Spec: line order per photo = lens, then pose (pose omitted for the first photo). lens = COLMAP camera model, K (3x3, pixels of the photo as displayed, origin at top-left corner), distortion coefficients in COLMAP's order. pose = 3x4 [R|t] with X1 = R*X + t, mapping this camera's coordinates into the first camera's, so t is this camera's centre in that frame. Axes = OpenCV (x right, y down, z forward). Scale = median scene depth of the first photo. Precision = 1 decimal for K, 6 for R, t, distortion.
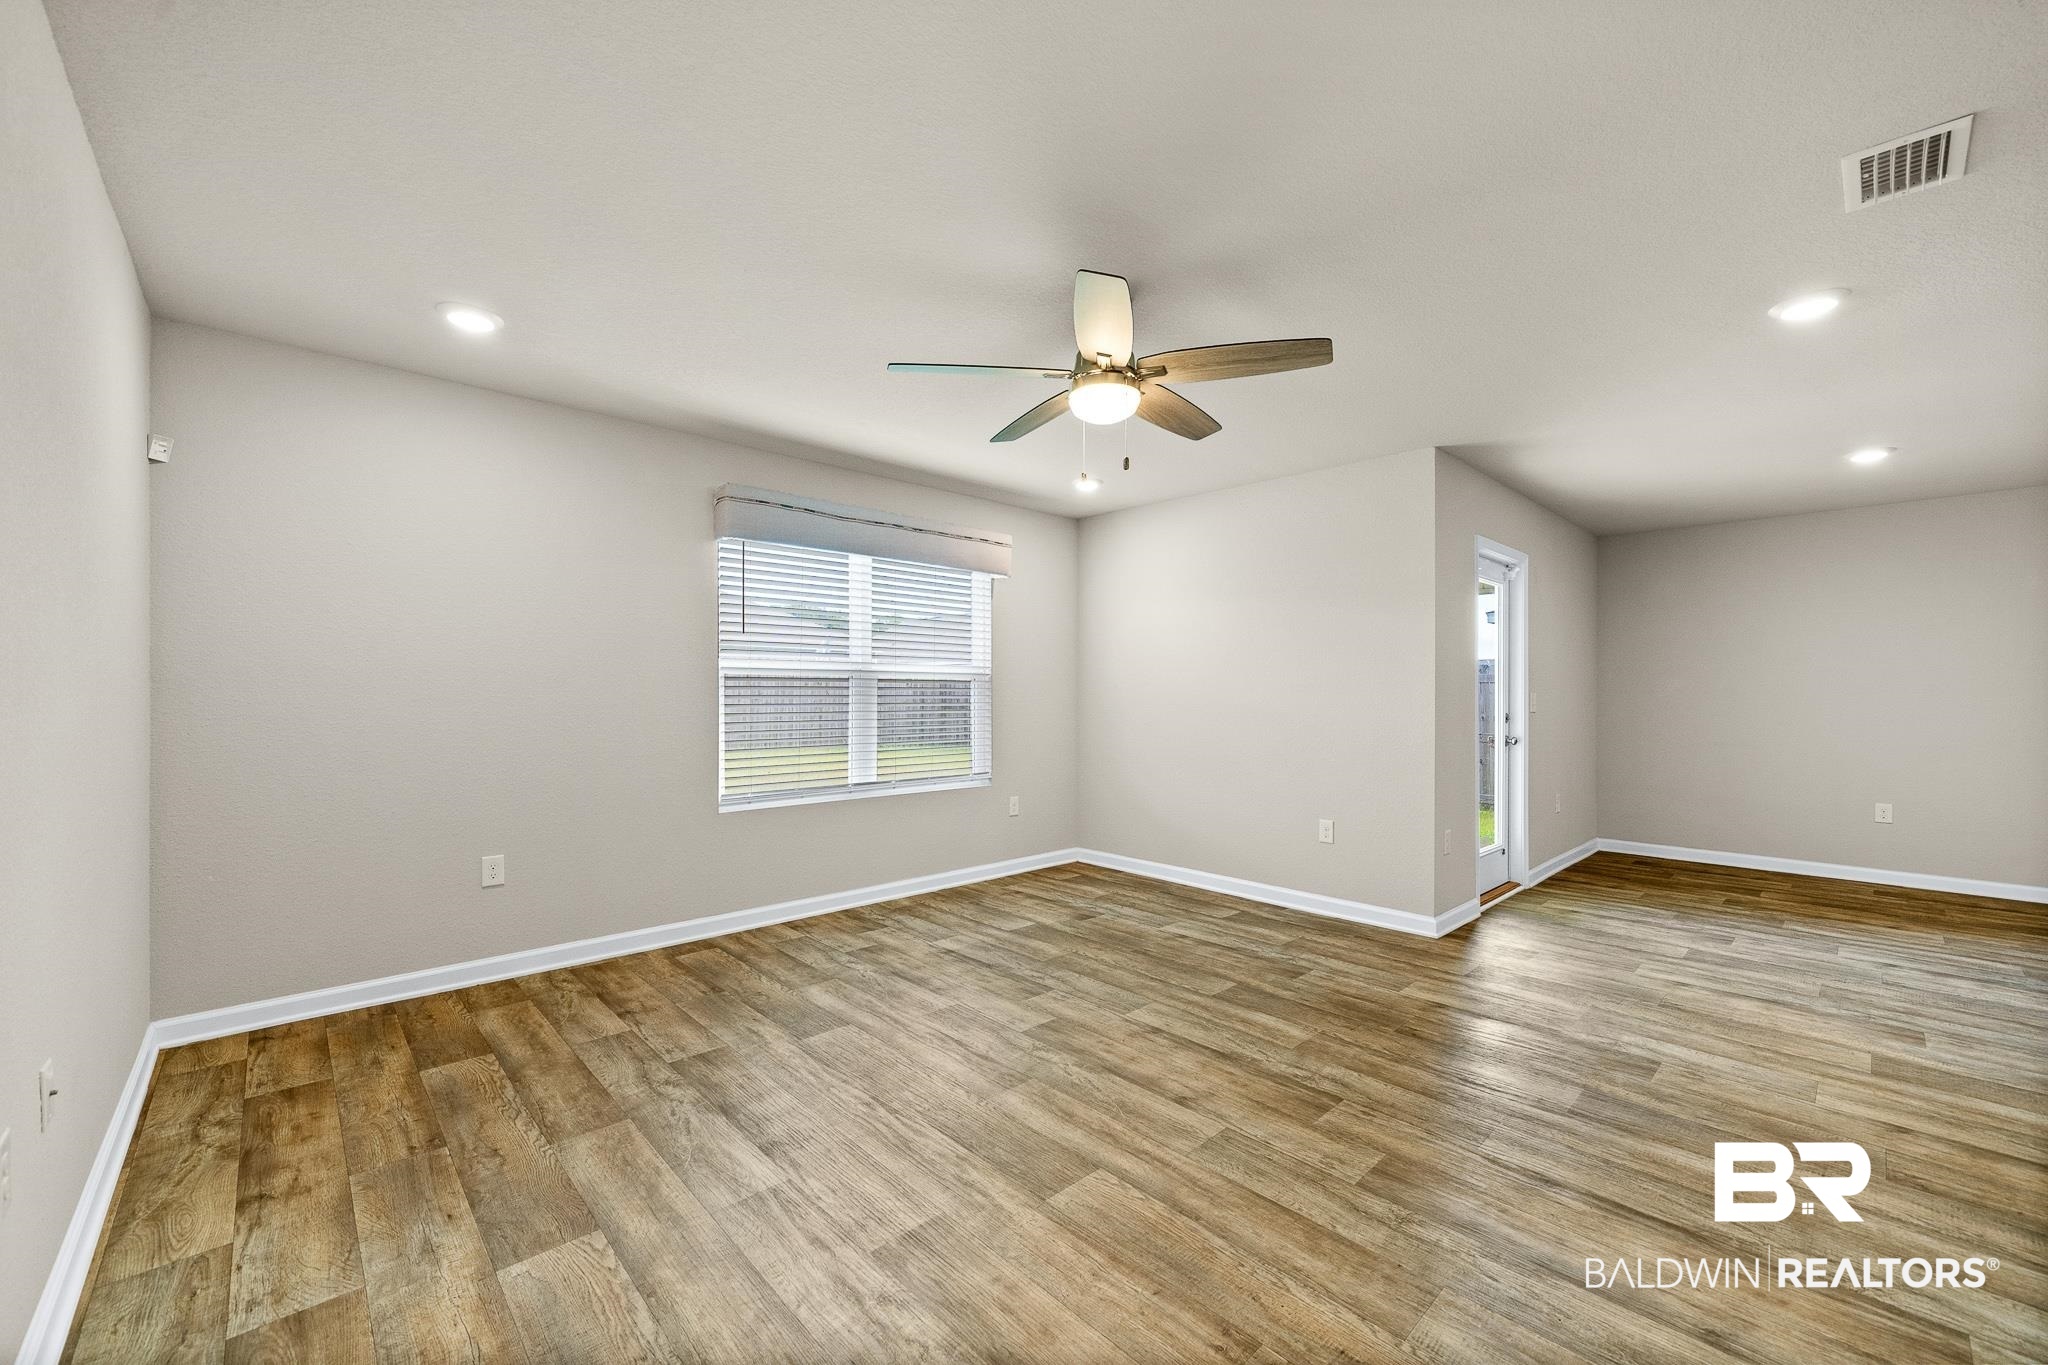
lens RADIAL K [[804.7, 0, 1020.5], [0, 804.7, 683.9], [0, 0, 1]] dist [-0.002268, -0.000071]
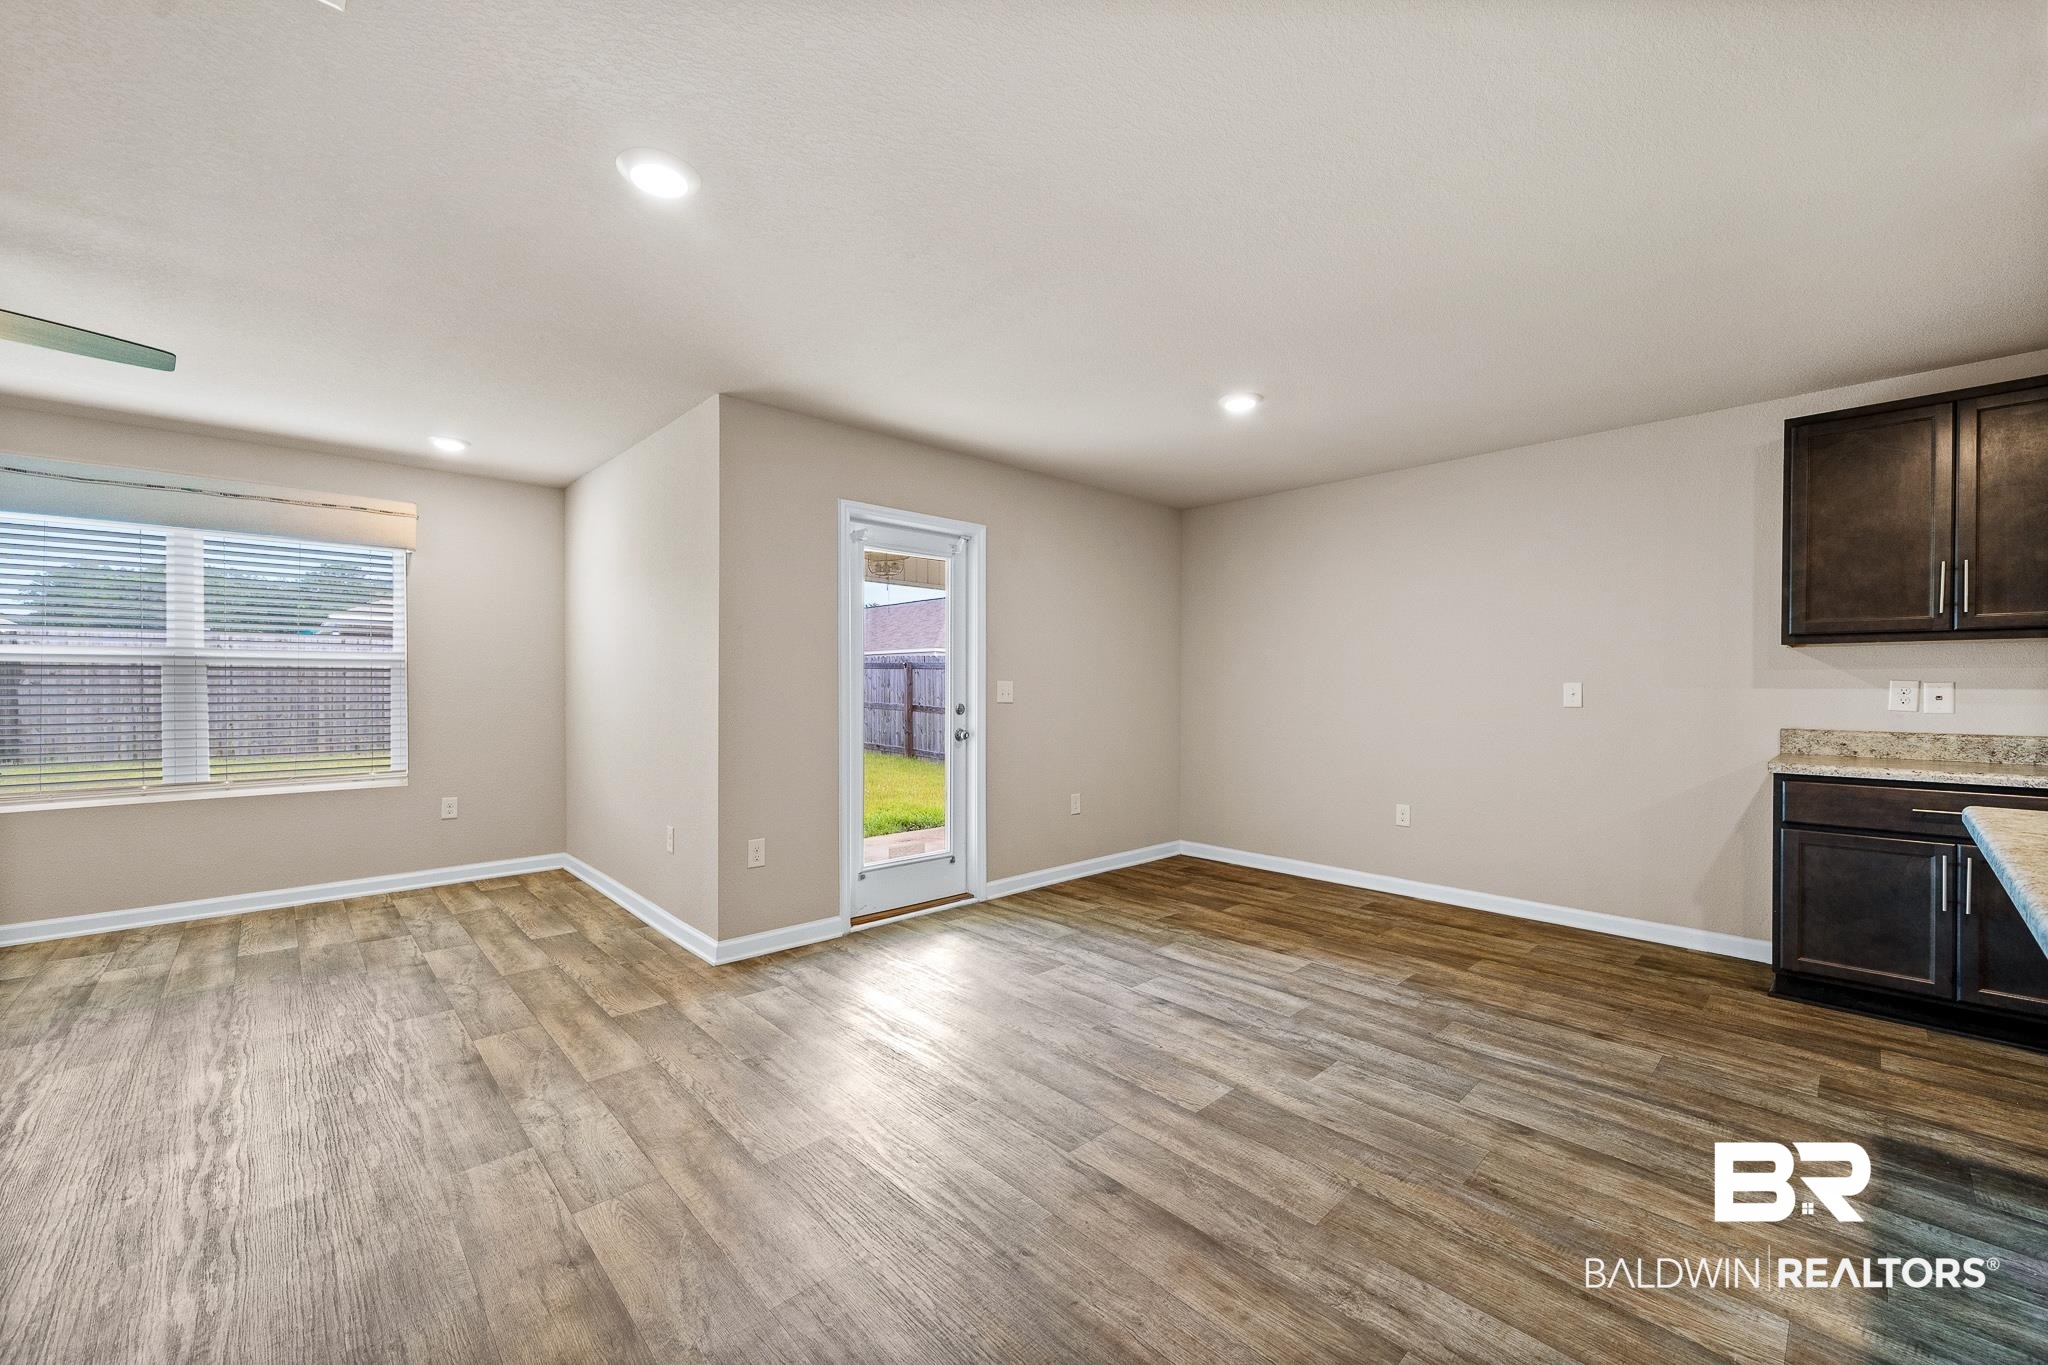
lens RADIAL K [[804.7, 0, 1020.5], [0, 804.7, 683.9], [0, 0, 1]] dist [-0.002268, -0.000071]
pose [[0.999994, -0.001519, 0.003213, 0.830389], [0.001483, 0.999935, 0.011275, 0.004972], [-0.003230, -0.011270, 0.999931, 0.137754]]
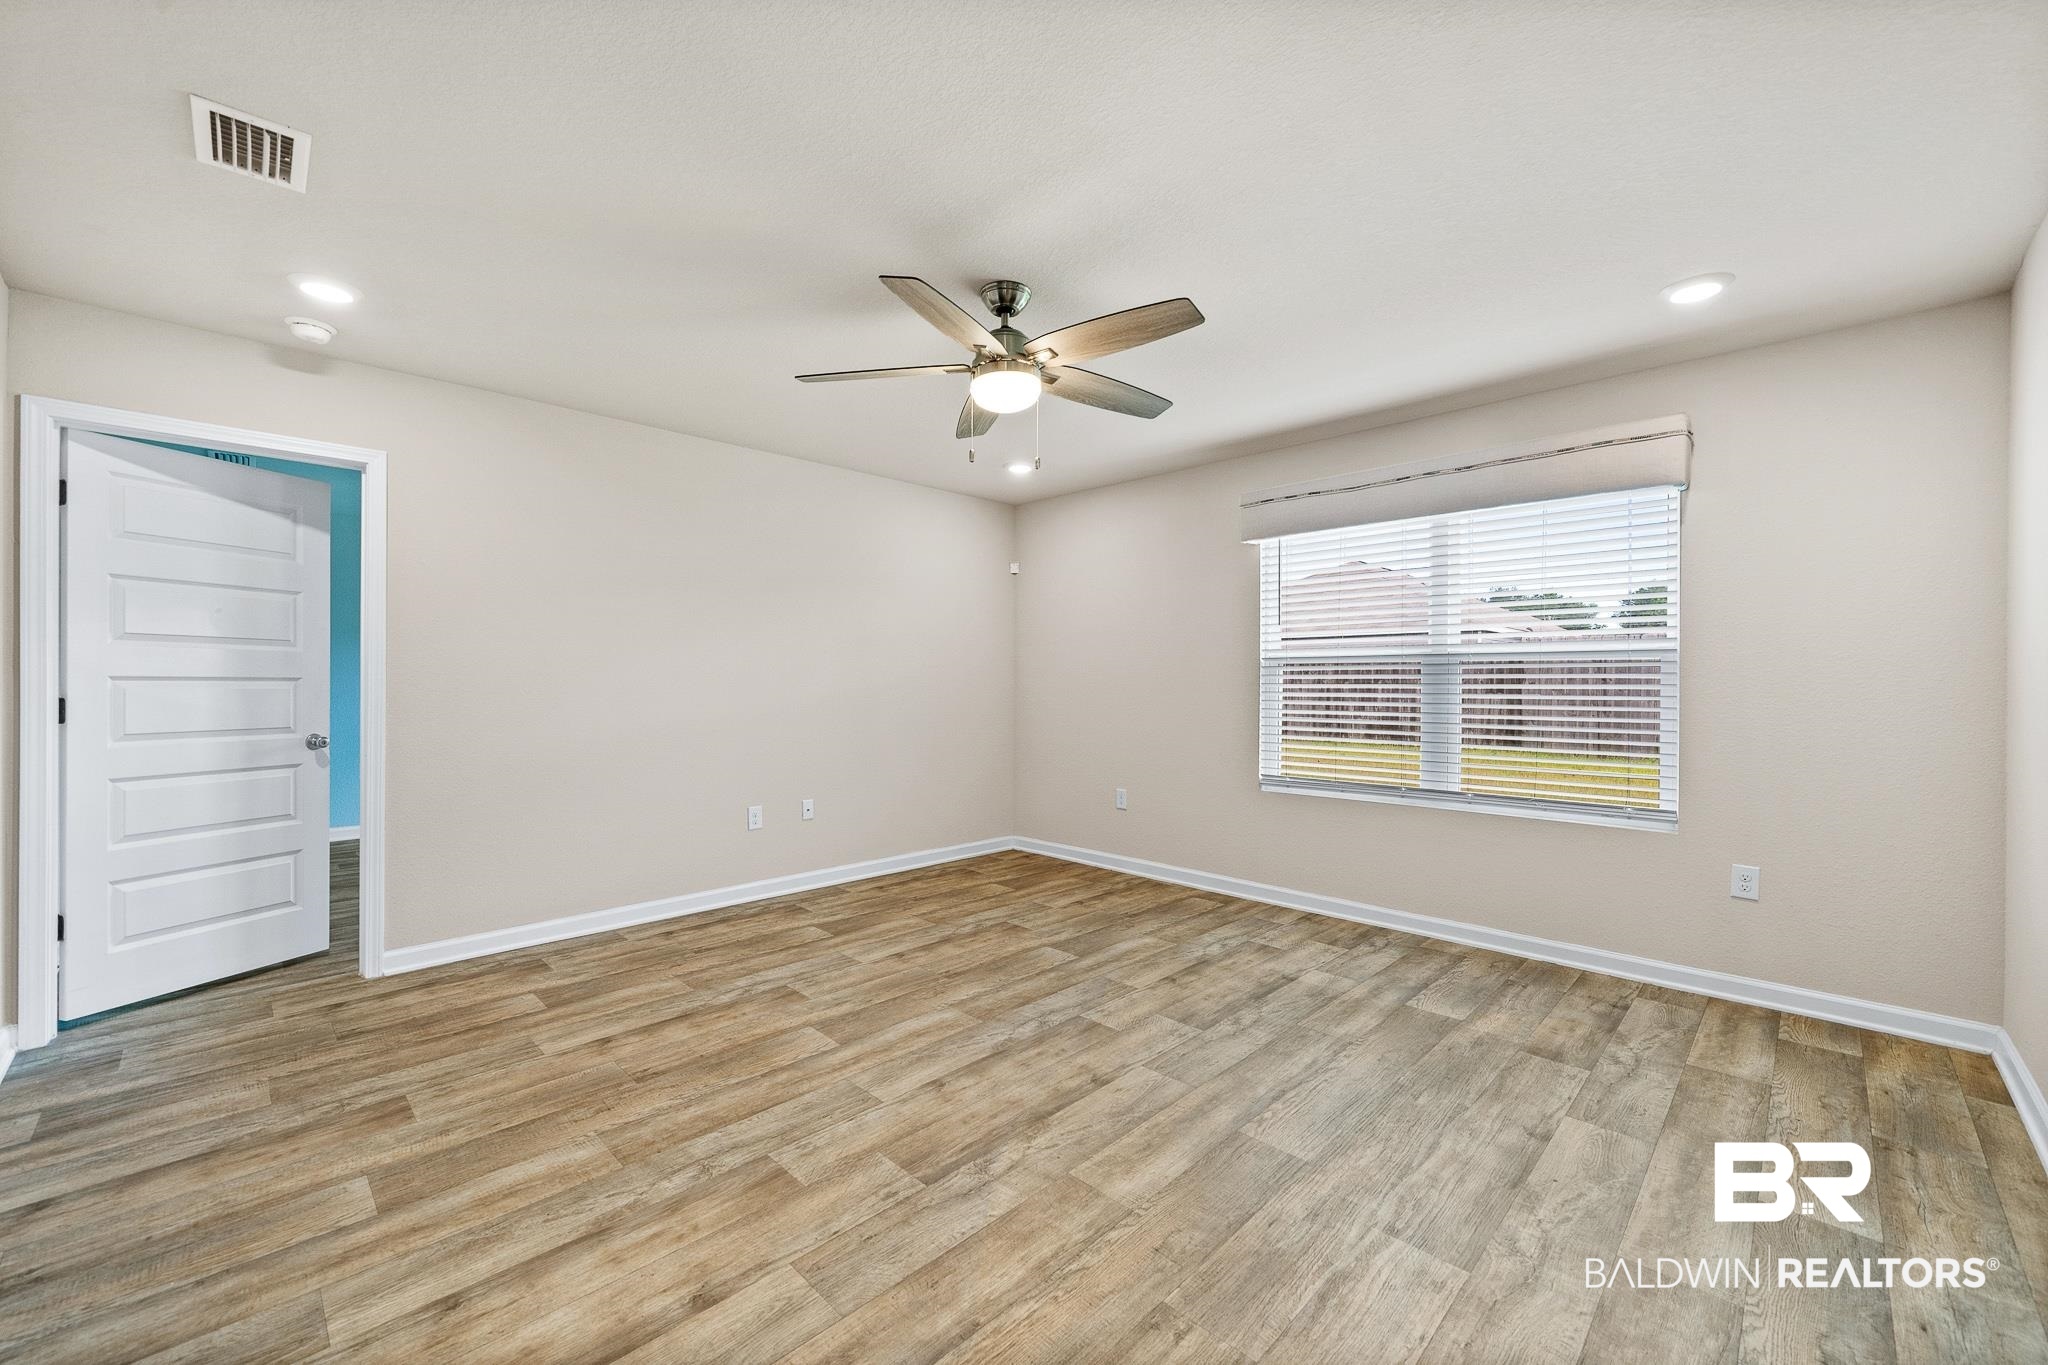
lens RADIAL K [[804.7, 0, 1020.5], [0, 804.7, 683.9], [0, 0, 1]] dist [-0.002268, -0.000071]
pose [[0.035532, 0.000225, -0.999369, 0.711260], [0.009749, 0.999952, 0.000572, 0.010348], [0.999321, -0.009763, 0.035528, 0.630951]]
